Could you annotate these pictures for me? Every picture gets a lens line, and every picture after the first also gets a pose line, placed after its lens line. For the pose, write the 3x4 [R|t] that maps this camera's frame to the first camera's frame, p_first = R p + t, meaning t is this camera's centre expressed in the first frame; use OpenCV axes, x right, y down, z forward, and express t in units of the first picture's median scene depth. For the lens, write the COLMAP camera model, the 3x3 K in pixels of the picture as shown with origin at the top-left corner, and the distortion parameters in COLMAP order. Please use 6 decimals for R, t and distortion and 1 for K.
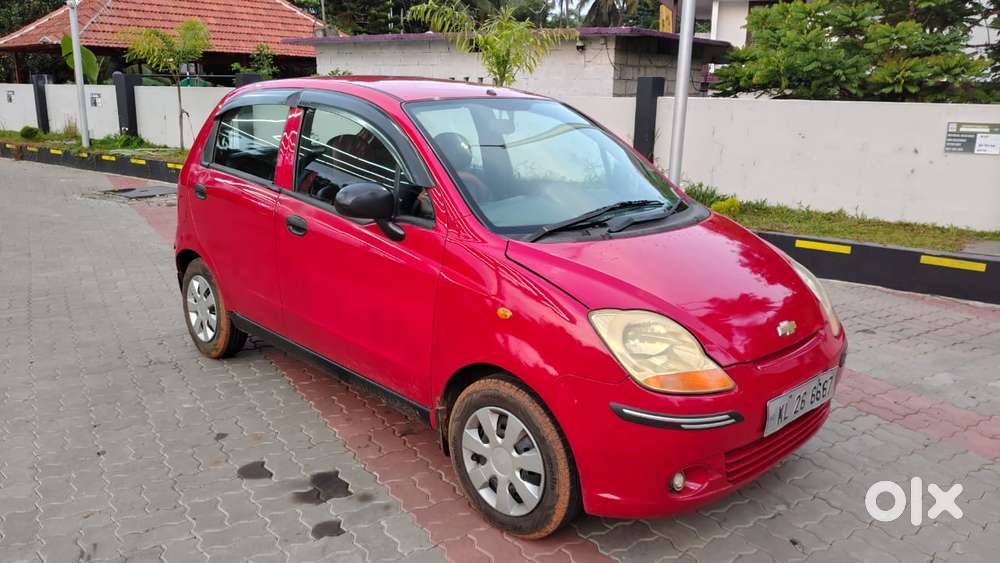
lens RADIAL K [[758.0, 0, 491.6], [0, 758.0, 286.9], [0, 0, 1]] dist [0.007577, -0.046467]
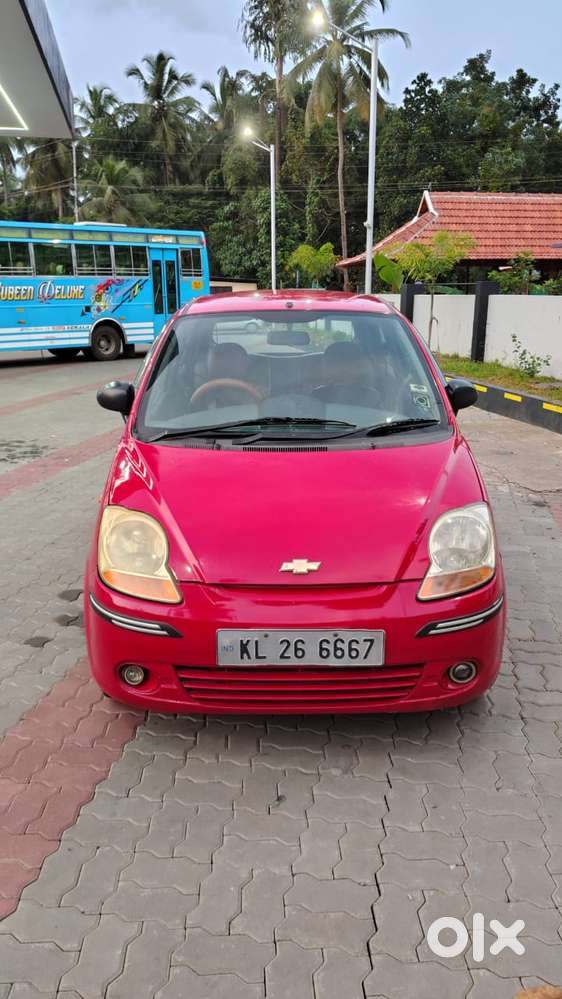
lens RADIAL K [[759.5, 0, 281.0], [0, 759.5, 499.5], [0, 0, 1]] dist [0.006930, -0.046310]
pose [[0.723780, 0.162802, -0.670550, 0.671553], [-0.156370, 0.985186, 0.070409, -0.058909], [0.672079, 0.053893, 0.738515, 0.213923]]
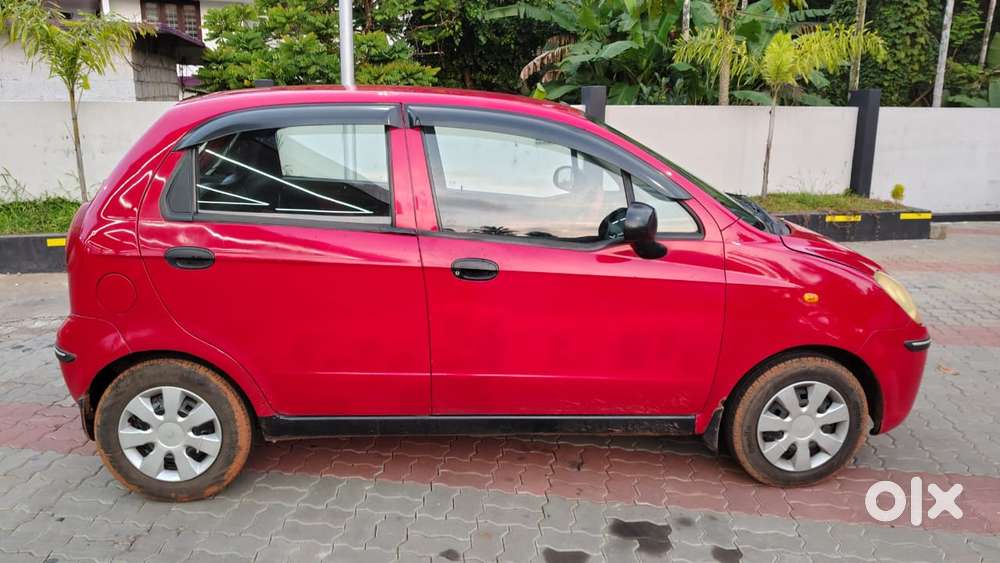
lens RADIAL K [[760.3, 0, 497.6], [0, 760.3, 293.1], [0, 0, 1]] dist [0.006930, -0.046310]
pose [[0.643692, -0.195070, 0.740005, -0.773611], [0.189181, 0.977517, 0.093121, -0.115383], [-0.741533, 0.080054, 0.666124, 0.392198]]
